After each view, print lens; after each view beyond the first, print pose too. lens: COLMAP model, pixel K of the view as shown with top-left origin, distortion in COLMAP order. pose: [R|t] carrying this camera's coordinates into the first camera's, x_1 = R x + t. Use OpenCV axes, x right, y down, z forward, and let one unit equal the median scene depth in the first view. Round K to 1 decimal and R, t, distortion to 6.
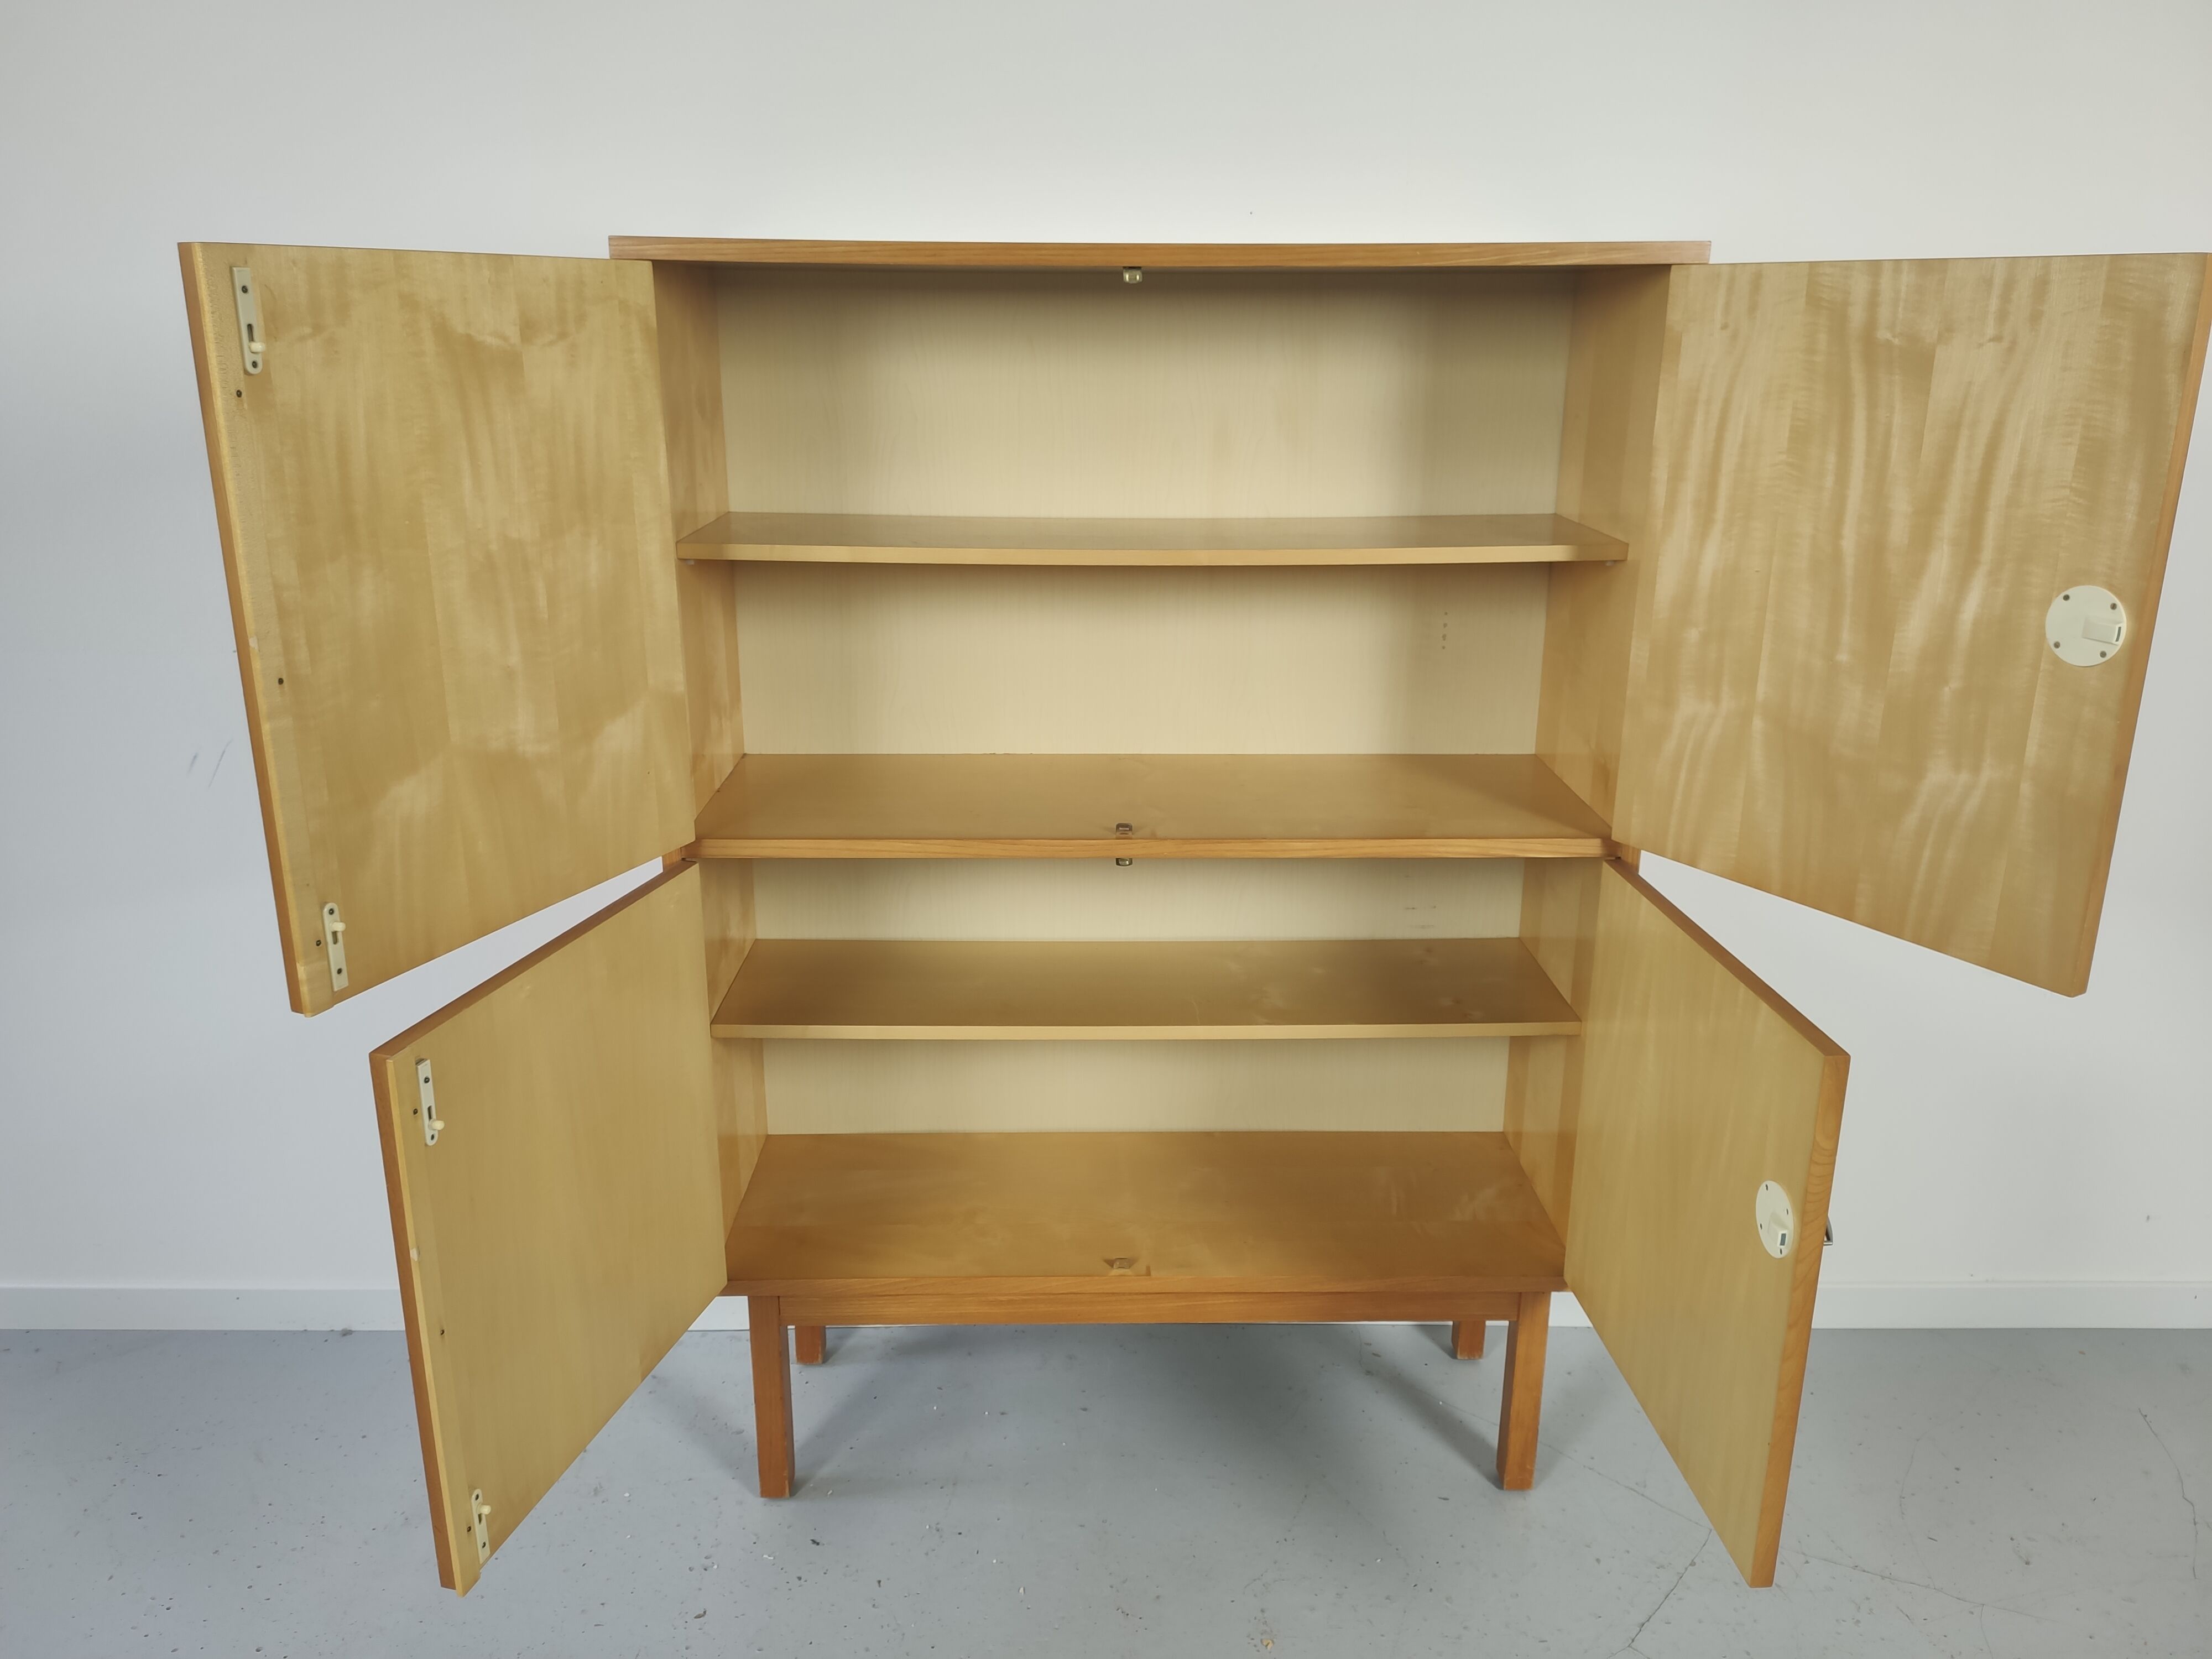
lens RADIAL K [[1683.8, 0, 1102.8], [0, 1683.8, 832.4], [0, 0, 1]] dist [0.037377, -0.068079]
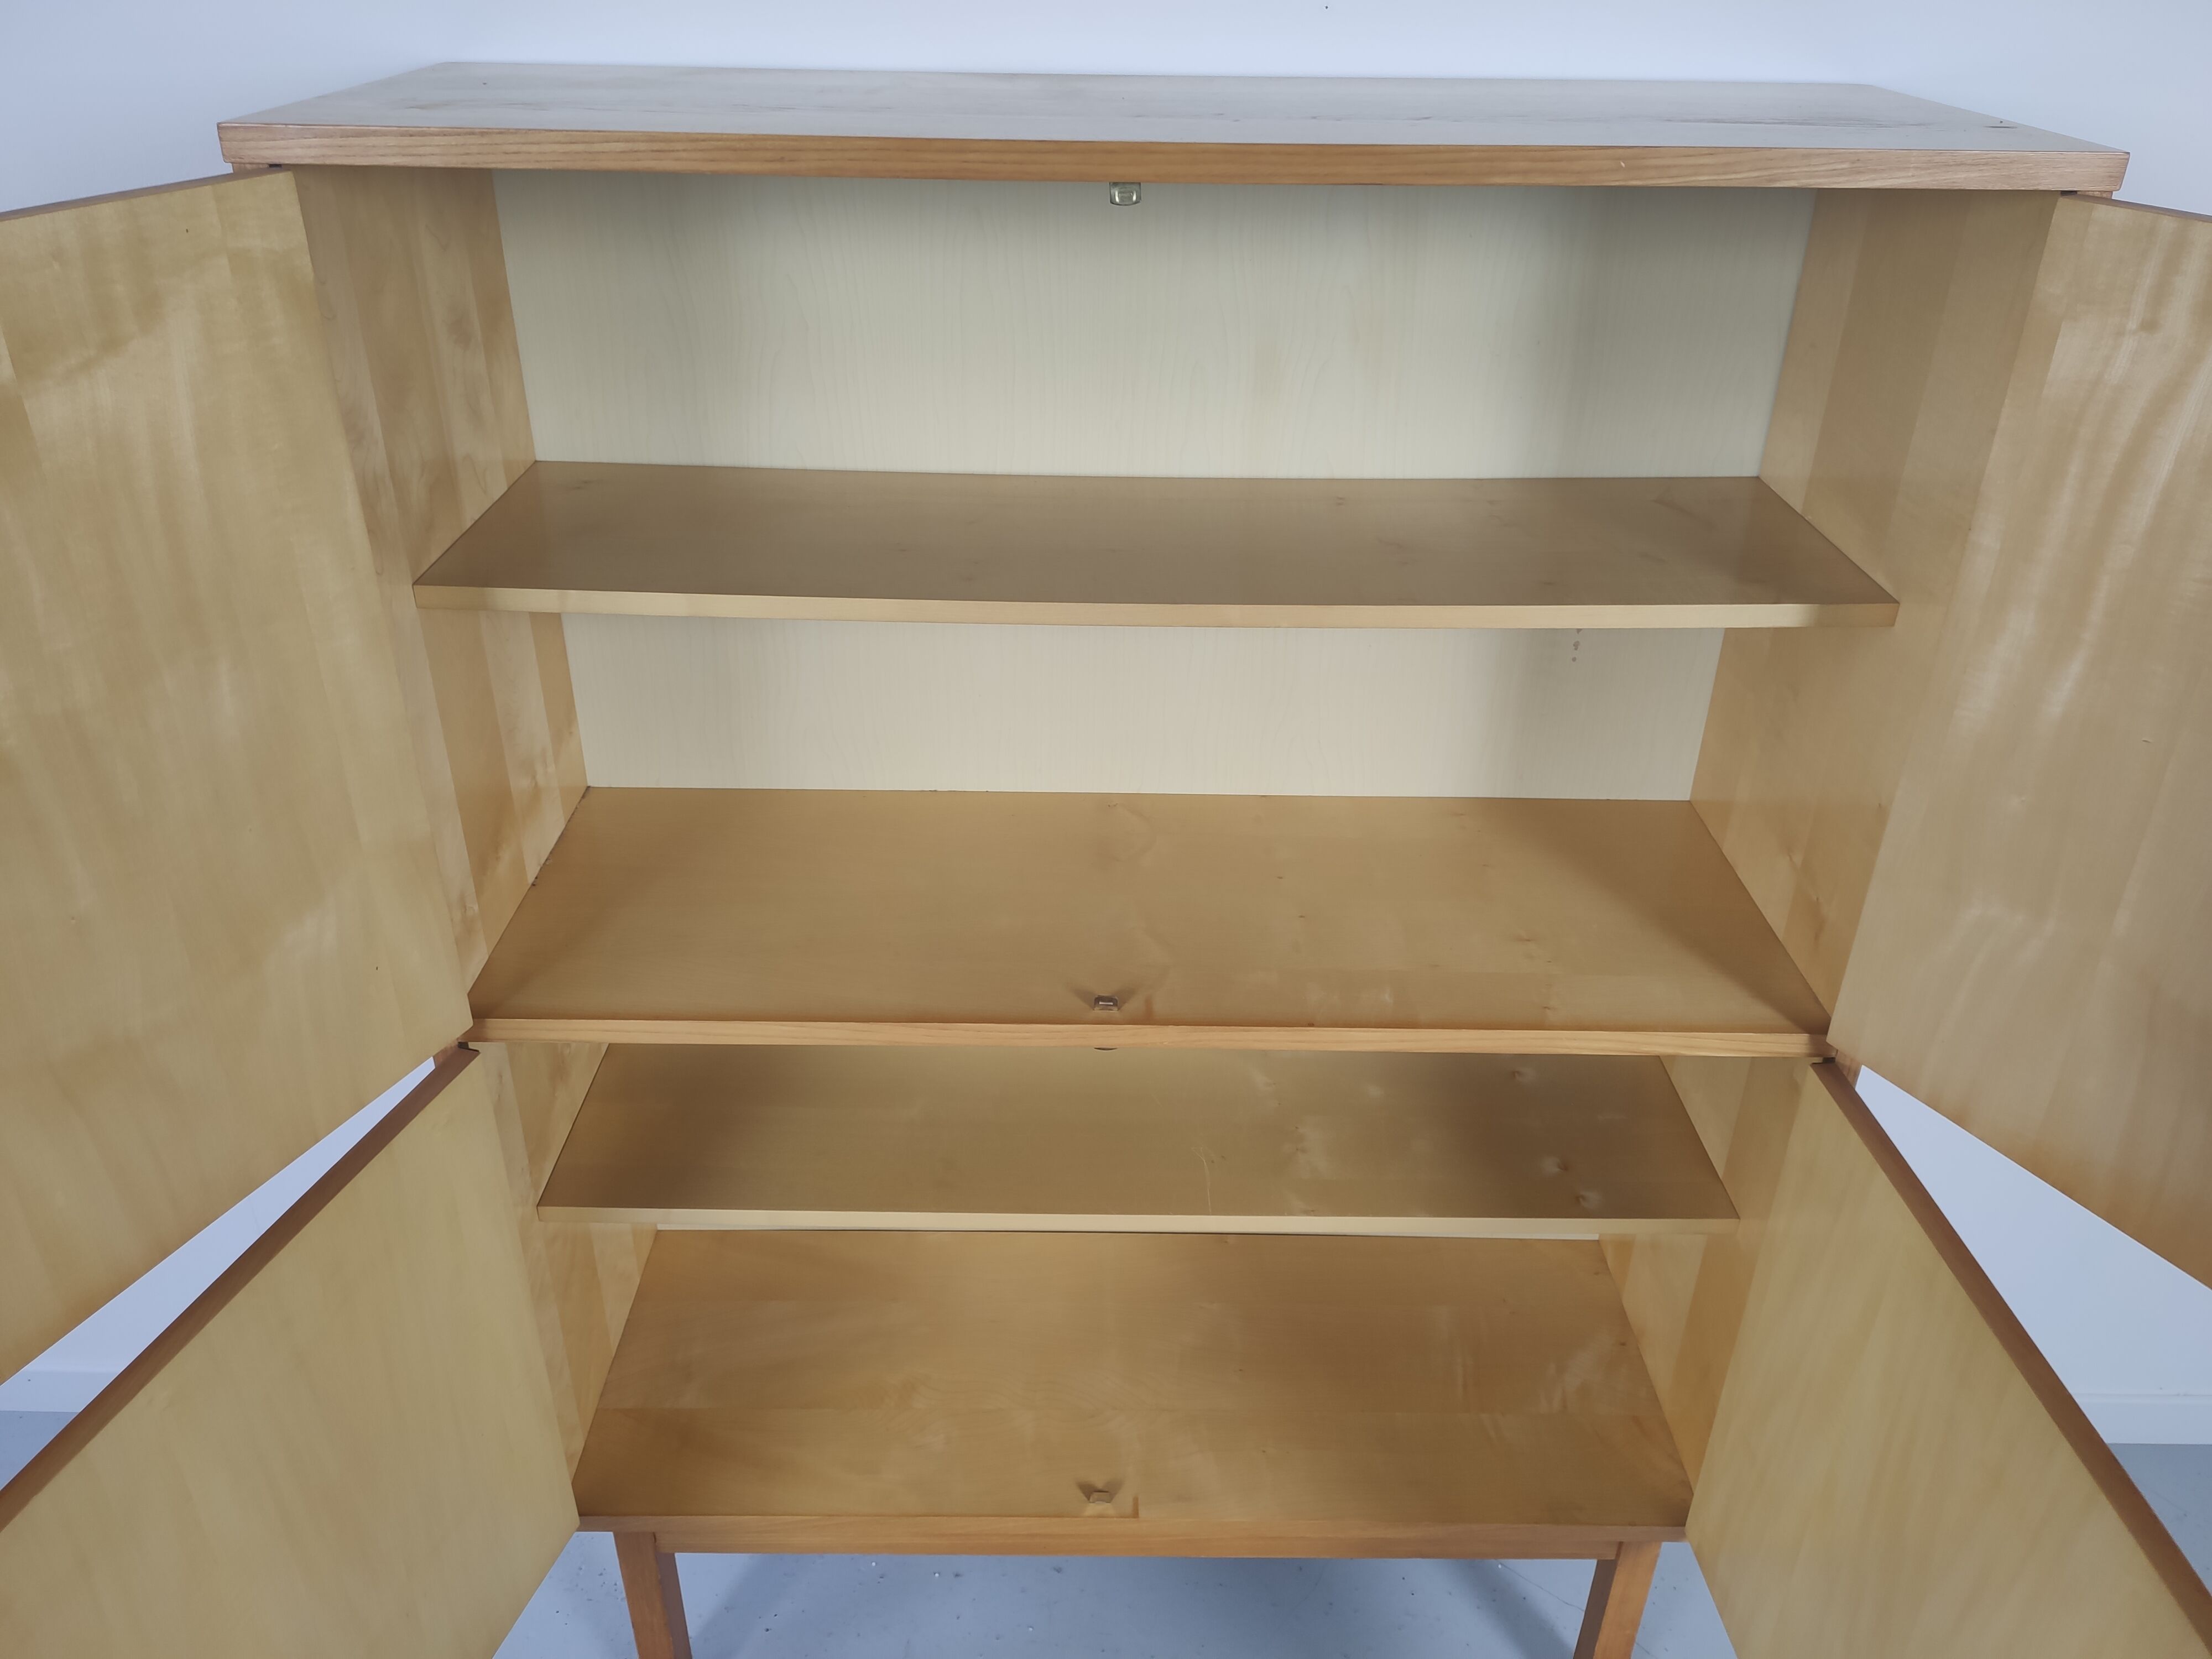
lens RADIAL K [[1683.8, 0, 1108.4], [0, 1683.8, 822.8], [0, 0, 1]] dist [0.037377, -0.068079]
pose [[0.999852, 0.014459, -0.009341, 0.017311], [-0.012222, 0.978430, 0.206215, -0.194444], [0.012121, -0.206070, 0.978462, 0.314520]]
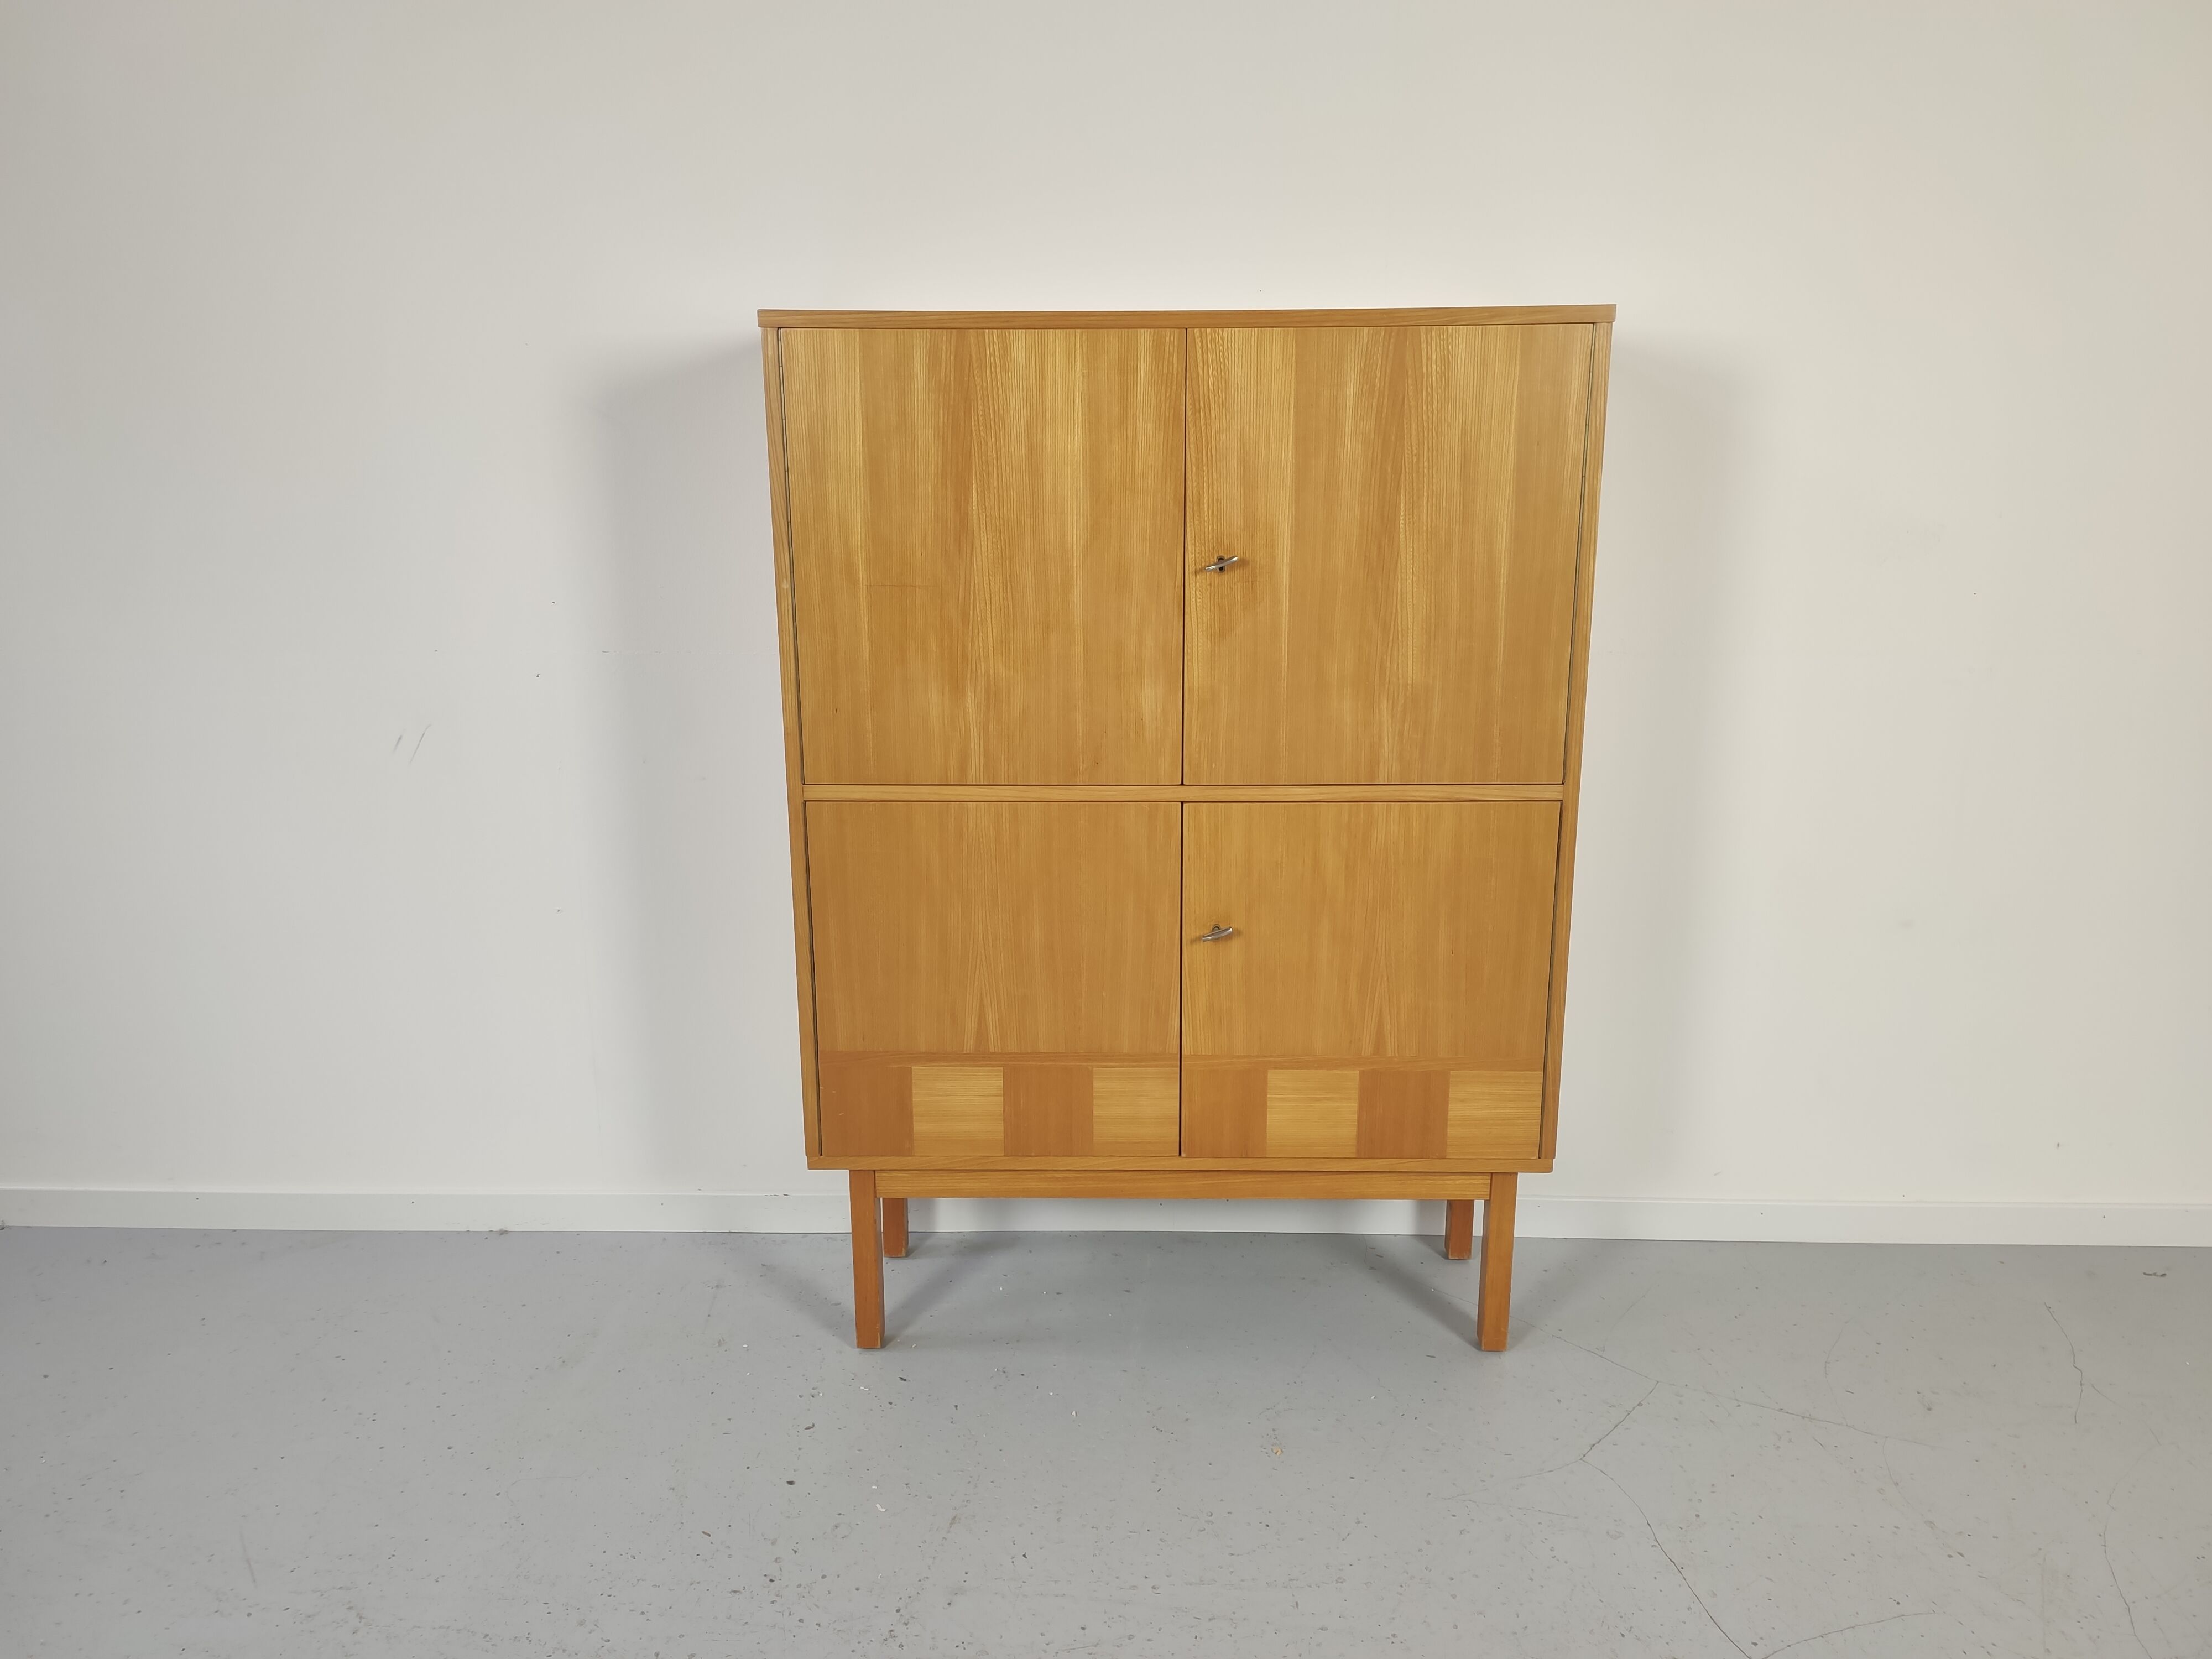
lens RADIAL K [[1683.8, 0, 1113.9], [0, 1683.8, 829.9], [0, 0, 1]] dist [0.037377, -0.068079]
pose [[0.999642, -0.001616, -0.026702, 0.012574], [0.000089, 0.998370, -0.057076, 0.097416], [0.026751, 0.057053, 0.998013, -0.214073]]
